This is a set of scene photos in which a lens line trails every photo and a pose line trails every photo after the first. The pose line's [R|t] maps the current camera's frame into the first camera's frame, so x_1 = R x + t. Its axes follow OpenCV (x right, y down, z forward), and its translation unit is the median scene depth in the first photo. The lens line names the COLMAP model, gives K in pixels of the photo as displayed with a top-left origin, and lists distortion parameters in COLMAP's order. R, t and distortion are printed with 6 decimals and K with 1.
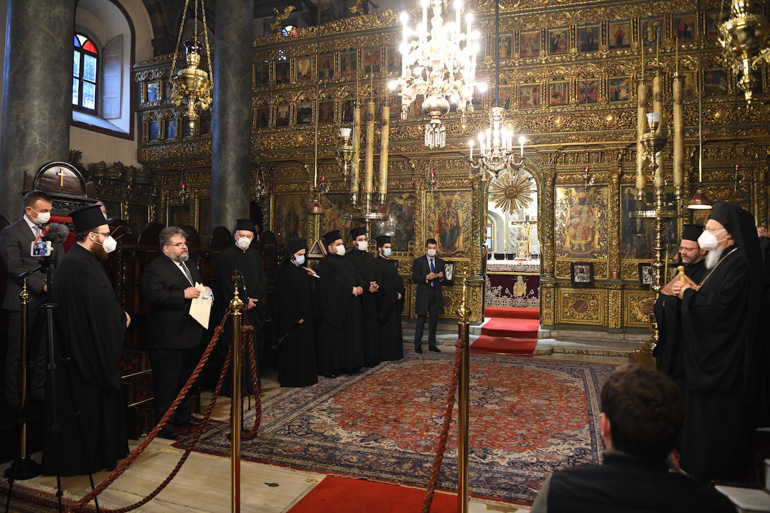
lens RADIAL K [[534.9, 0, 374.9], [0, 534.9, 255.1], [0, 0, 1]] dist [-0.069018, 0.014672]
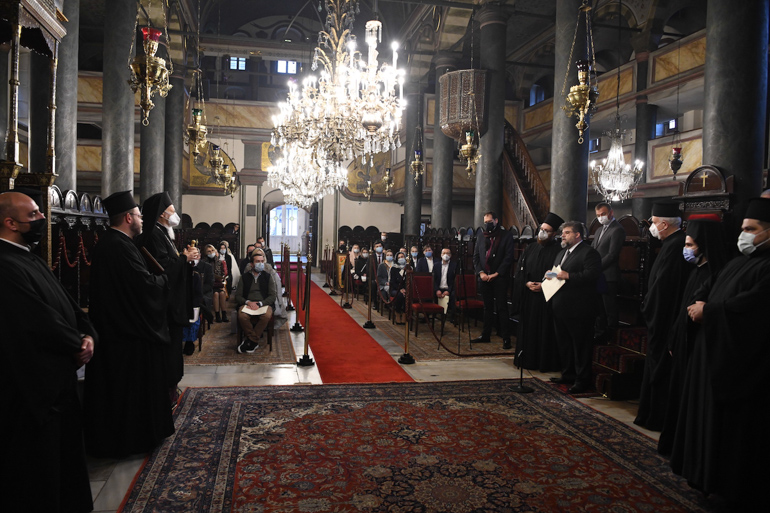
lens RADIAL K [[534.9, 0, 372.7], [0, 534.9, 256.8], [0, 0, 1]] dist [-0.069018, 0.014672]
pose [[-0.857207, -0.010216, -0.514870, 0.362191], [-0.032851, 0.998852, 0.034873, 0.001429], [0.513923, 0.046807, -0.856559, 0.991650]]
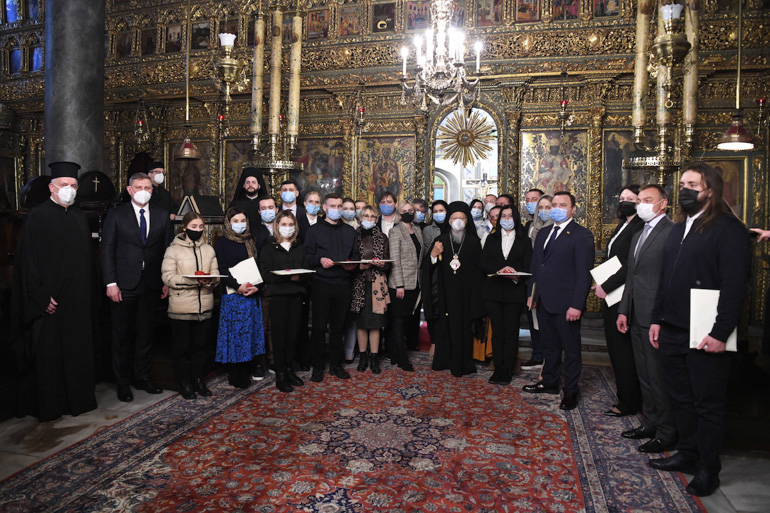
lens RADIAL K [[534.9, 0, 373.7], [0, 534.9, 254.6], [0, 0, 1]] dist [-0.069018, 0.014672]
pose [[0.997262, -0.003284, 0.073877, 0.077844], [-0.001152, 0.998202, 0.059924, 0.006508], [-0.073941, -0.059845, 0.995465, 0.268838]]
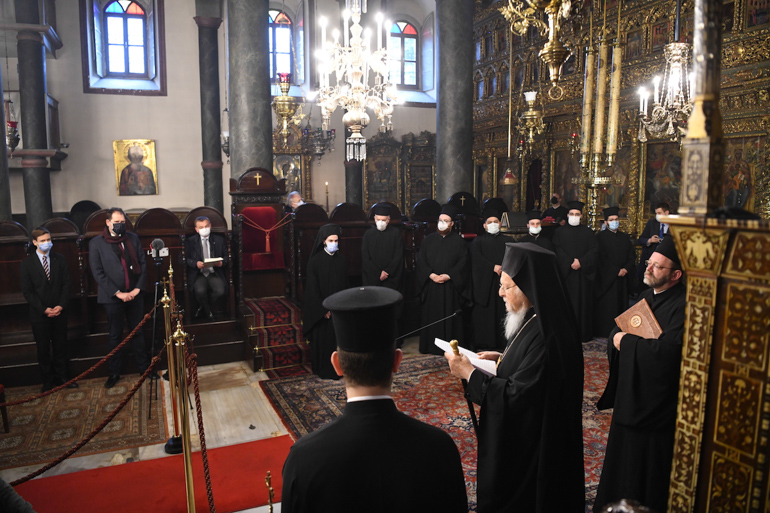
lens RADIAL K [[534.9, 0, 375.2], [0, 534.9, 258.1], [0, 0, 1]] dist [-0.069018, 0.014672]
pose [[0.685501, 0.075431, -0.724153, 0.413556], [0.021585, 0.992076, 0.123772, -0.067089], [0.727751, -0.100476, 0.678441, 0.147642]]
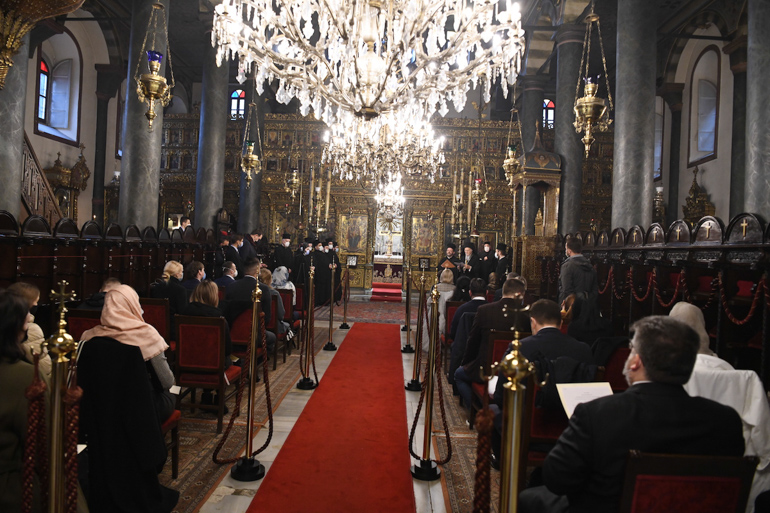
lens RADIAL K [[534.9, 0, 372.9], [0, 534.9, 253.6], [0, 0, 1]] dist [-0.069018, 0.014672]
pose [[0.954454, 0.029507, 0.296896, -0.414981], [-0.032490, 0.999459, 0.005115, -0.005233], [-0.296584, -0.014528, 0.954896, -0.908630]]
